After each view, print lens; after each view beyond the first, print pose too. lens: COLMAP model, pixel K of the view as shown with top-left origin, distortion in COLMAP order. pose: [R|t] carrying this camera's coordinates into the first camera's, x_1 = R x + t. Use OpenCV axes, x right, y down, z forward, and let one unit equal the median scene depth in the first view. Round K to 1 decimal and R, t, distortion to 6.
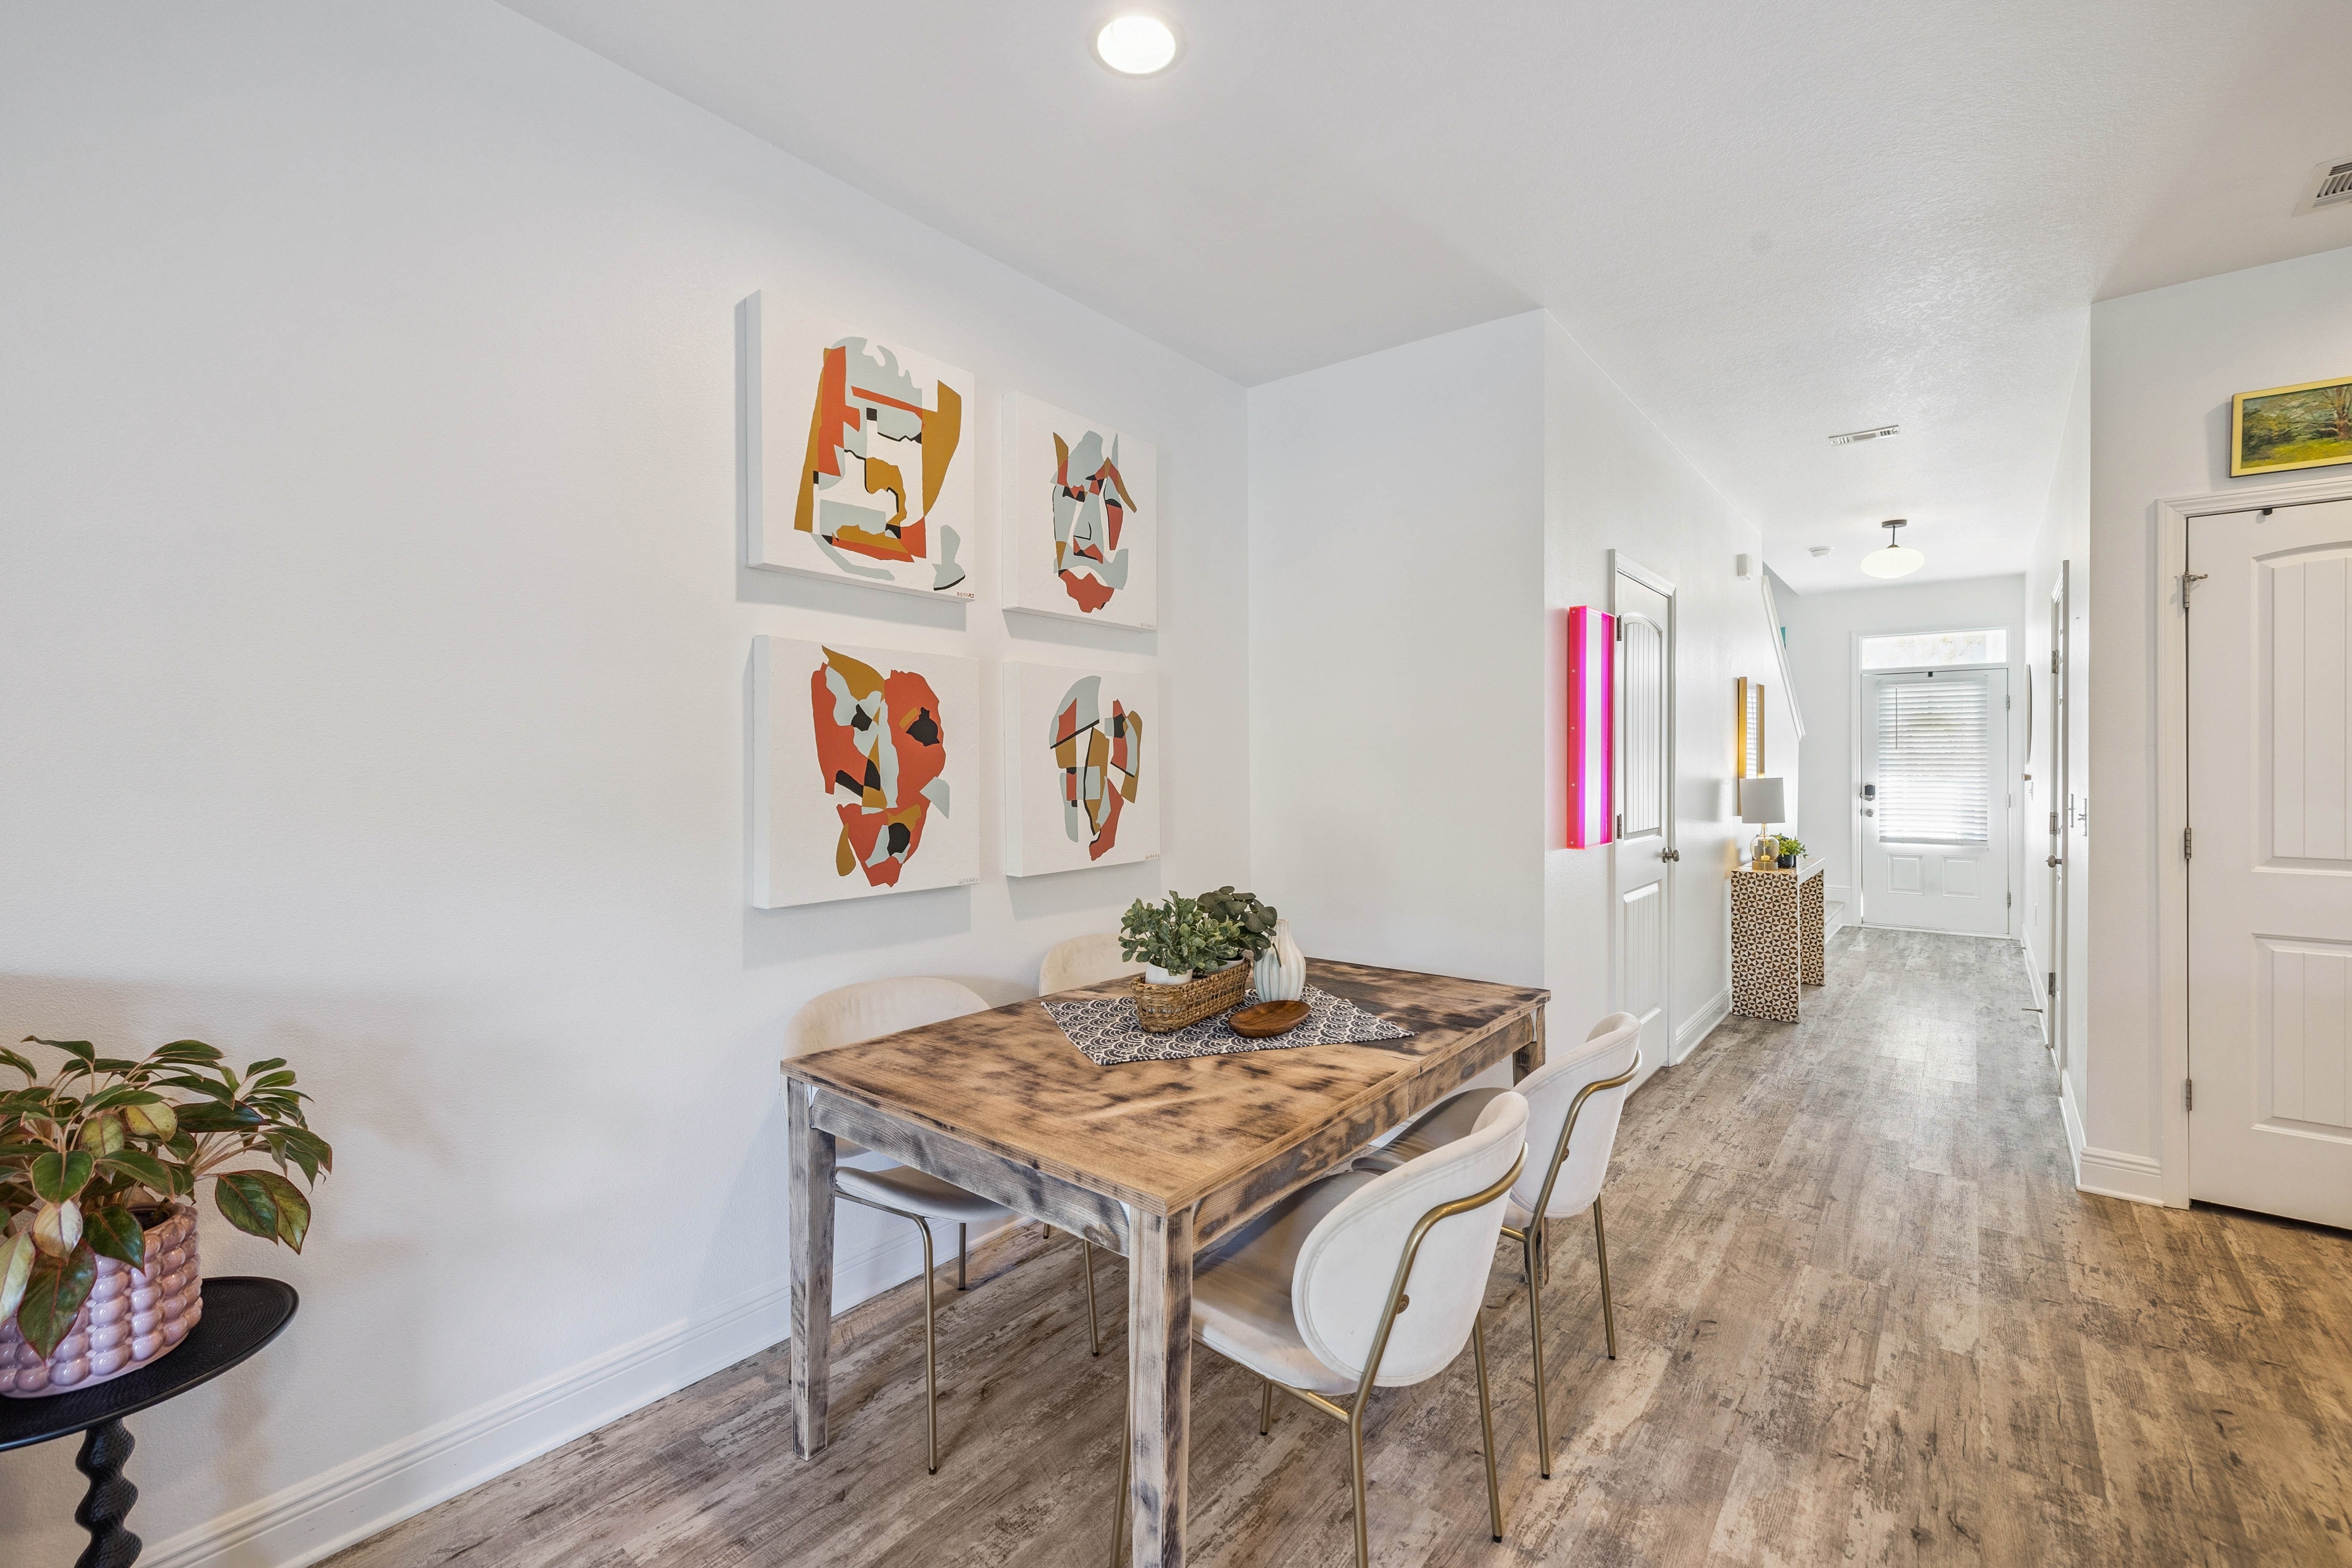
lens RADIAL K [[993.3, 0, 1164.7], [0, 993.3, 760.5], [0, 0, 1]] dist [0.001285, -0.000992]
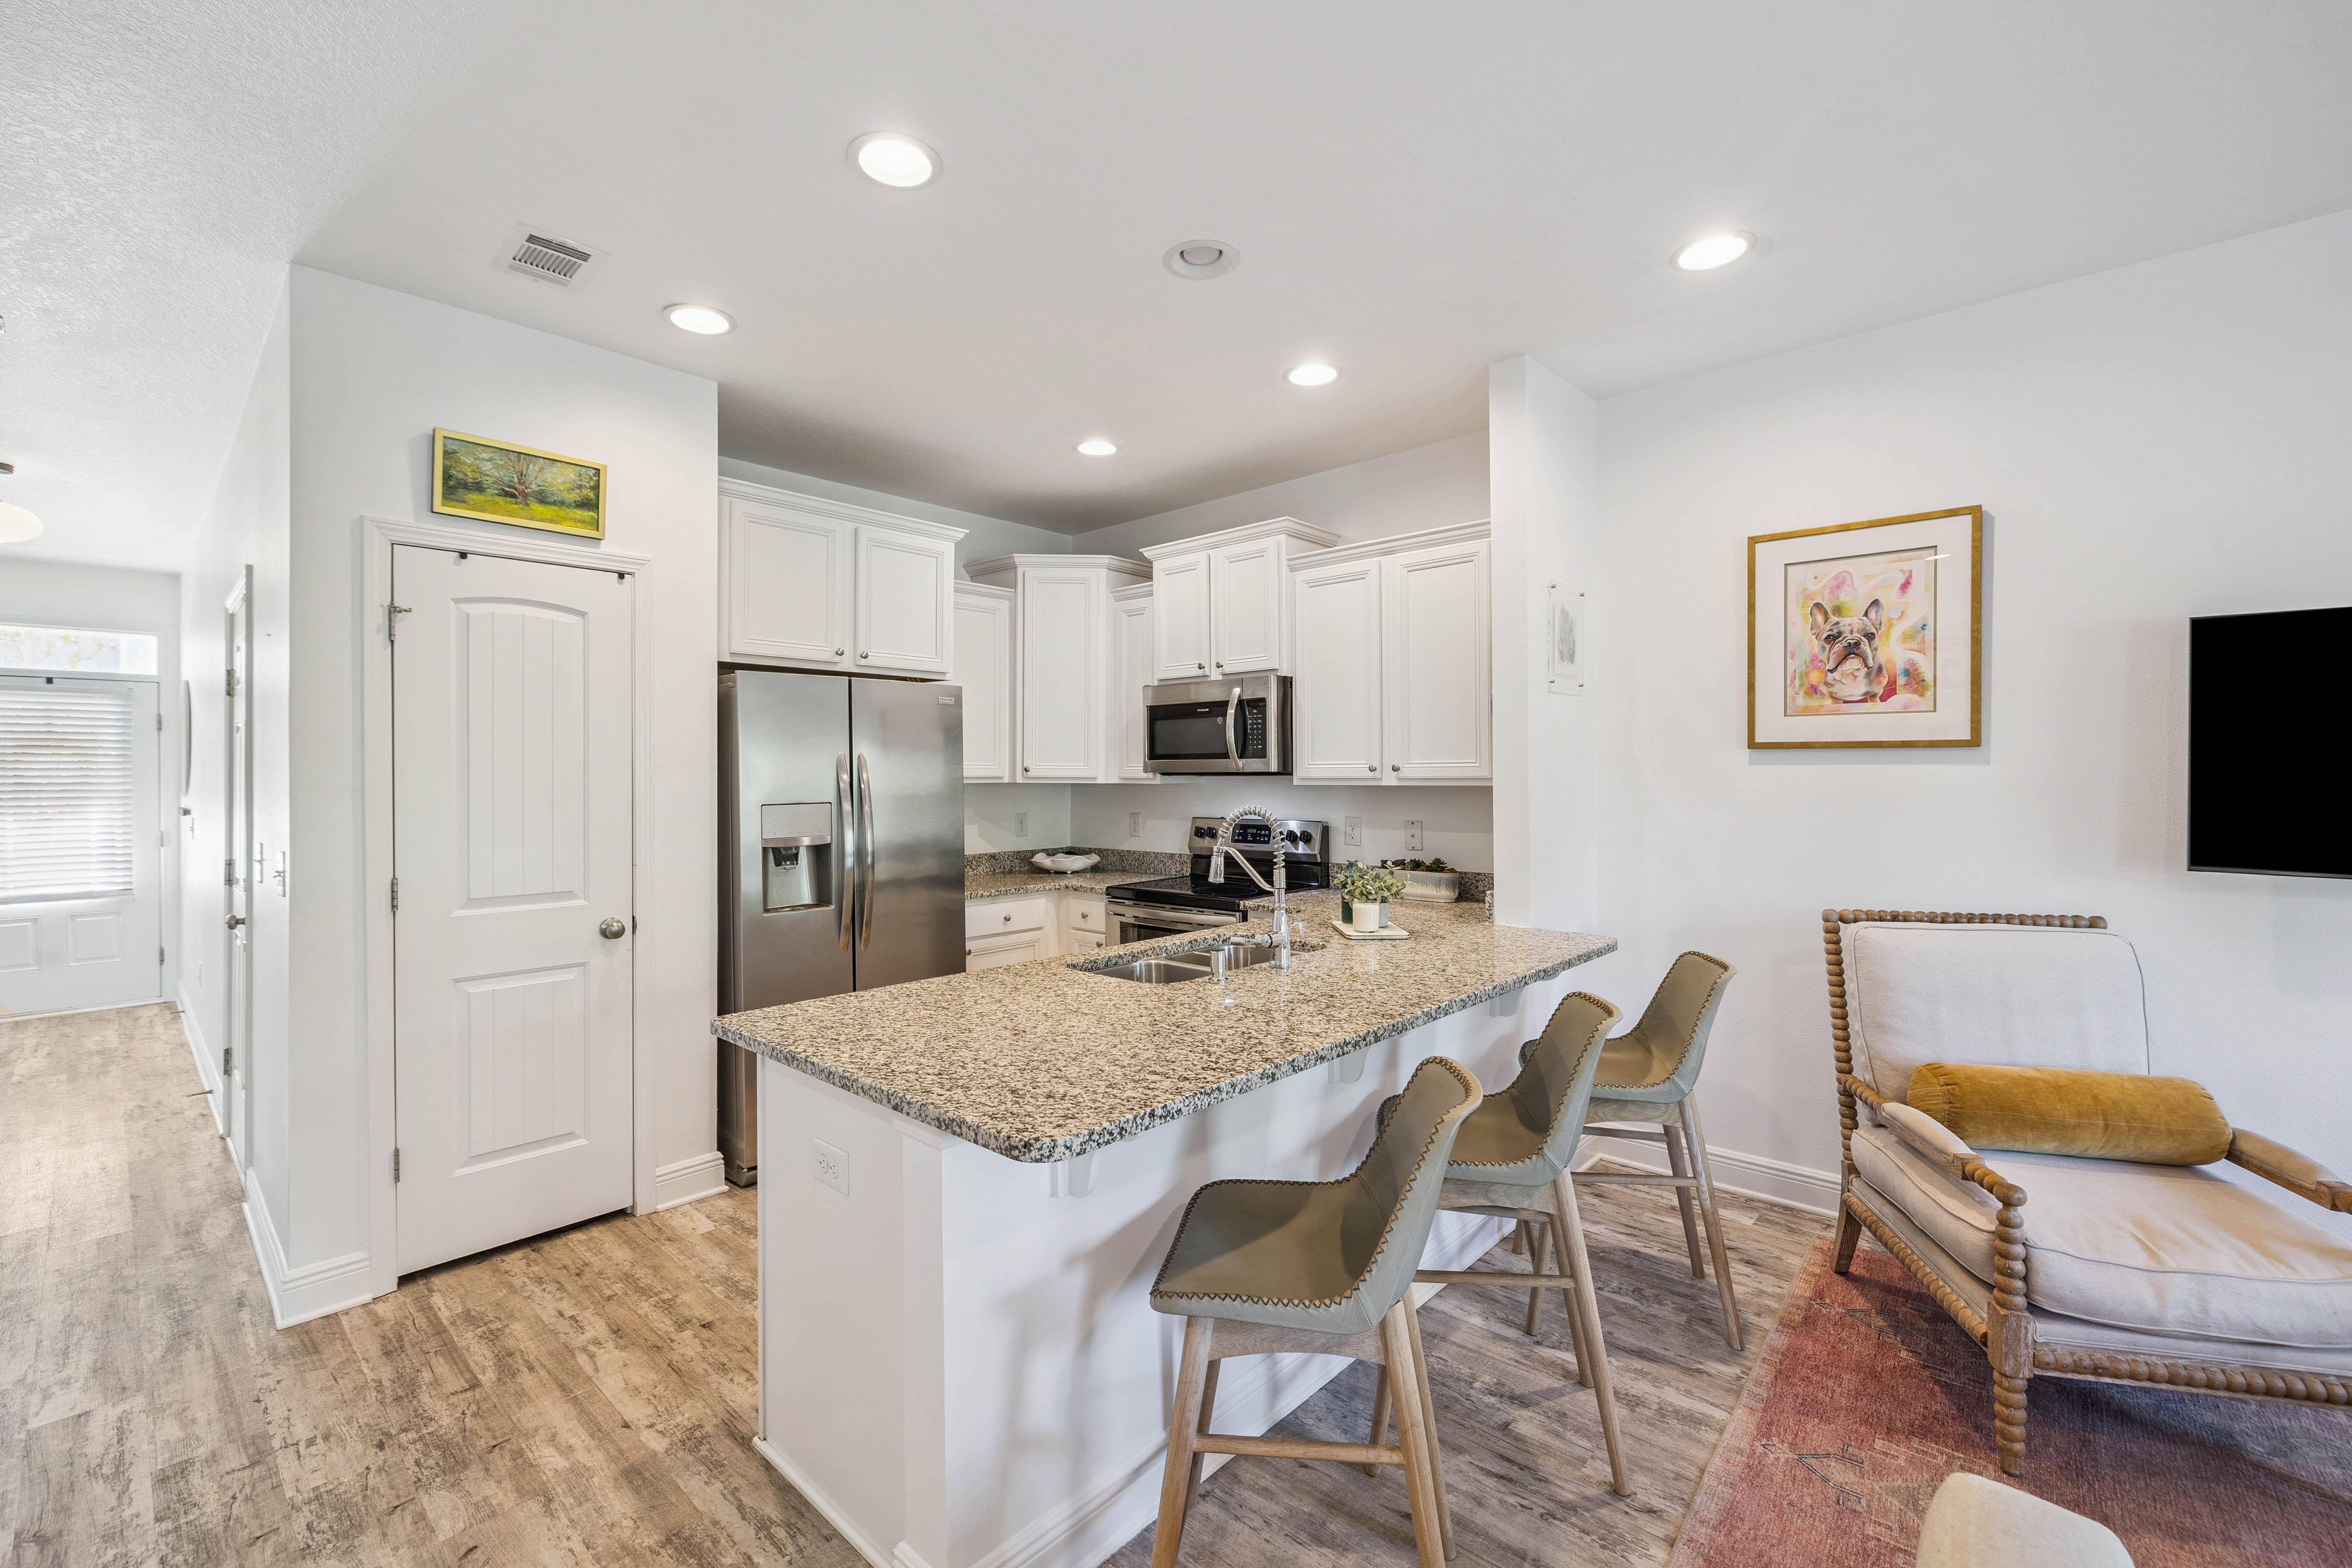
lens RADIAL K [[993.3, 0, 1180.2], [0, 993.3, 774.9], [0, 0, 1]] dist [0.001285, -0.000992]
pose [[0.060763, 0.000627, 0.998152, 0.158571], [0.004386, 0.999990, -0.000896, -0.026371], [-0.998143, 0.004432, 0.060760, 0.225276]]
